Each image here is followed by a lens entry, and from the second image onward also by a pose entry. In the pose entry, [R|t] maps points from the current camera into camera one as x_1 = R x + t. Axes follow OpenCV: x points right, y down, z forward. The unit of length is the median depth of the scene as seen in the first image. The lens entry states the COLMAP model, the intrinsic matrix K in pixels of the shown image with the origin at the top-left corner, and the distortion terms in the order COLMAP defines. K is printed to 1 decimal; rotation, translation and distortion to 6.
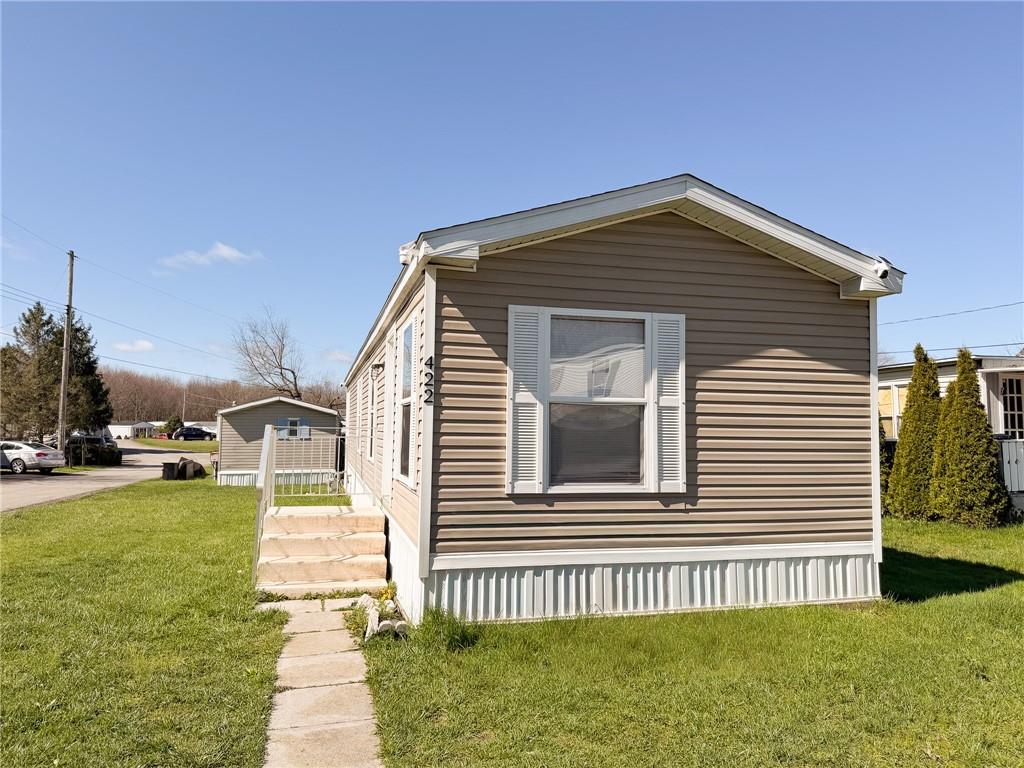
lens RADIAL K [[721.5, 0, 512.1], [0, 721.5, 379.1], [0, 0, 1]] dist [0.090778, -0.140976]
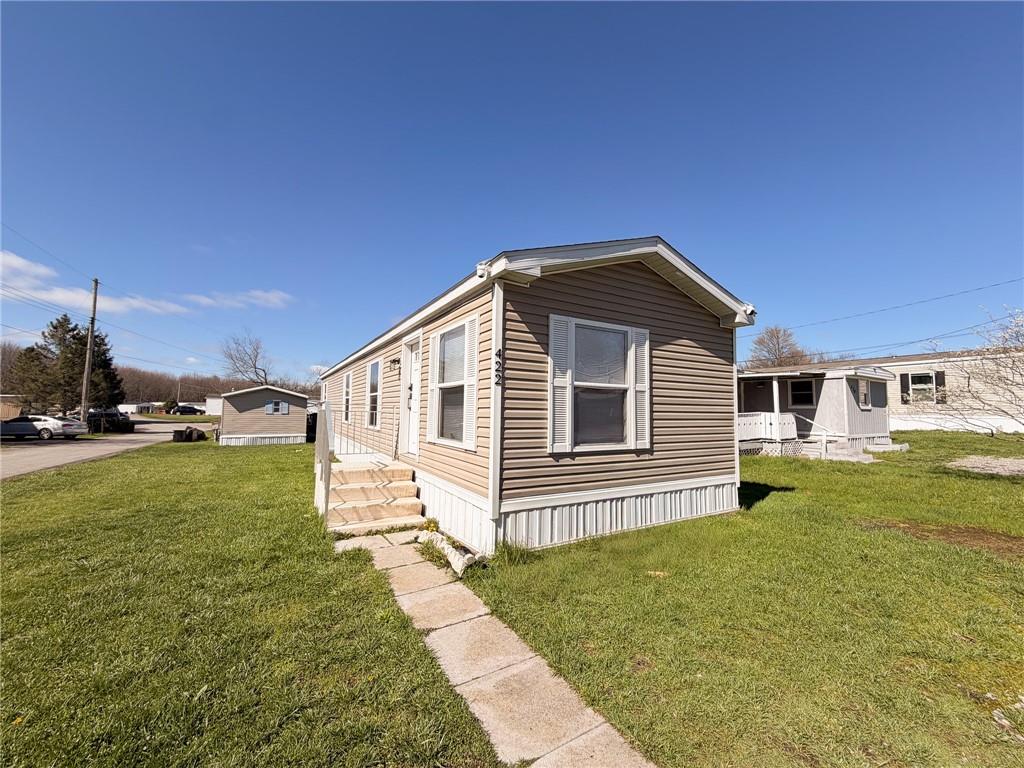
lens RADIAL K [[410.1, 0, 512.0], [0, 410.1, 384.0], [0, 0, 1]] dist [0.000310, -0.000358]
pose [[0.965190, 0.019046, 0.260856, -0.239320], [-0.021281, 0.999757, 0.005746, 0.023026], [-0.260683, -0.011097, 0.965361, 0.238703]]
